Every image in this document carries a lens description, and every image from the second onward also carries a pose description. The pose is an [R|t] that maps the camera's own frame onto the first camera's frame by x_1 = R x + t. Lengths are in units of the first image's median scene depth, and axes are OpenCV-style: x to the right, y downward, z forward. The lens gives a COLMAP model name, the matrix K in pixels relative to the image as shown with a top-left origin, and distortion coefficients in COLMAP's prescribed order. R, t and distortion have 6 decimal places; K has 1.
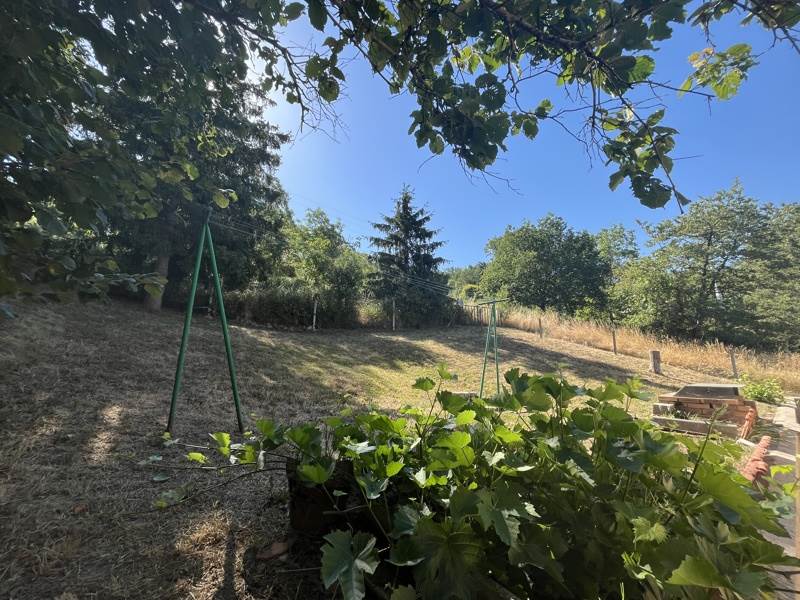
lens RADIAL K [[321.9, 0, 399.5], [0, 321.9, 300.5], [0, 0, 1]] dist [-0.000228, -0.000140]
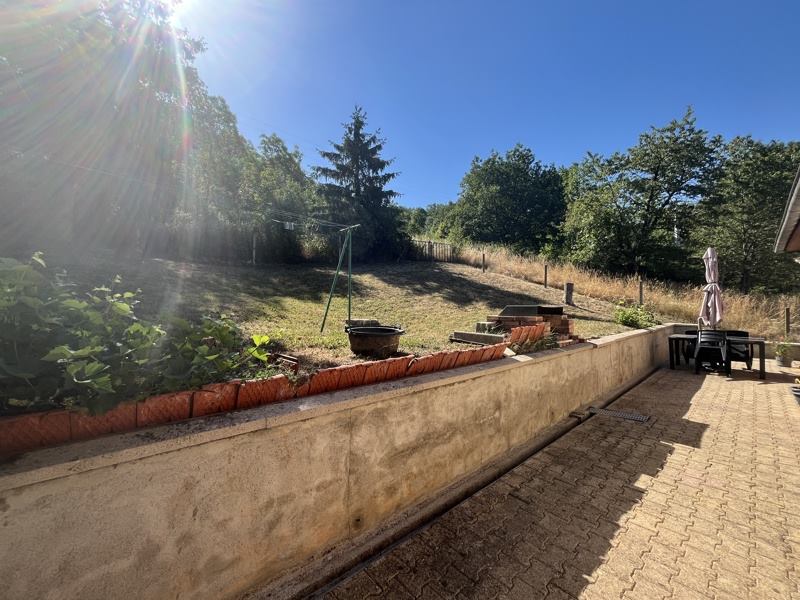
lens RADIAL K [[321.9, 0, 400.4], [0, 321.9, 300.2], [0, 0, 1]] dist [-0.000228, -0.000140]
pose [[0.999007, -0.004577, 0.044329, 0.108743], [-0.003794, 0.982367, 0.186922, 0.009538], [-0.044403, -0.186905, 0.981374, -0.012886]]
